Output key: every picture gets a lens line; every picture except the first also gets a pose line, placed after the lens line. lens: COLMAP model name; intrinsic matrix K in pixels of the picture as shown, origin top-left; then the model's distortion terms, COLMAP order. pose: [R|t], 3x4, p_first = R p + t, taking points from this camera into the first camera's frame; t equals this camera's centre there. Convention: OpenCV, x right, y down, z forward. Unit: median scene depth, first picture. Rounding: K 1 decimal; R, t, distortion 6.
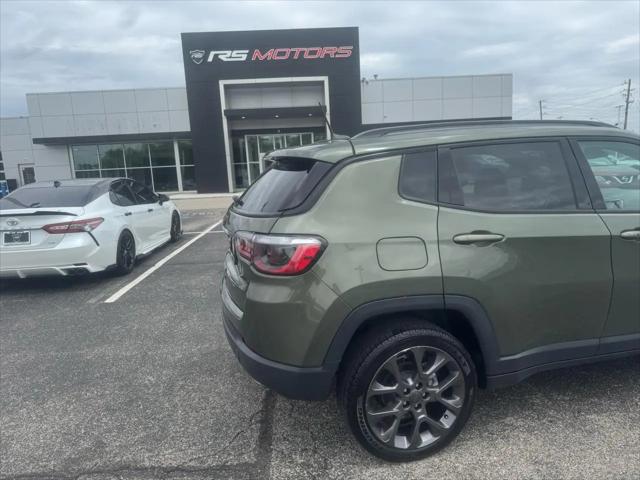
lens RADIAL K [[446.2, 0, 320.7], [0, 446.2, 243.0], [0, 0, 1]] dist [0.073420, -0.103572]
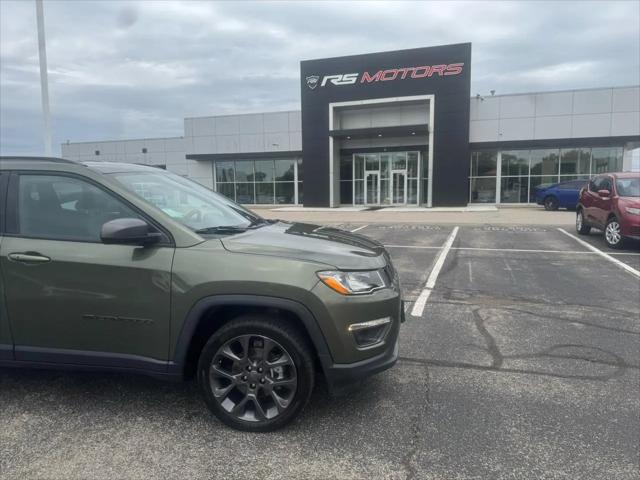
lens RADIAL K [[442.9, 0, 324.5], [0, 442.9, 245.6], [0, 0, 1]] dist [0.078263, -0.101528]
pose [[0.929055, 0.084348, -0.360197, 0.174957], [-0.094668, 0.995447, -0.011071, -0.010390], [0.357624, 0.044384, 0.932811, 0.020624]]
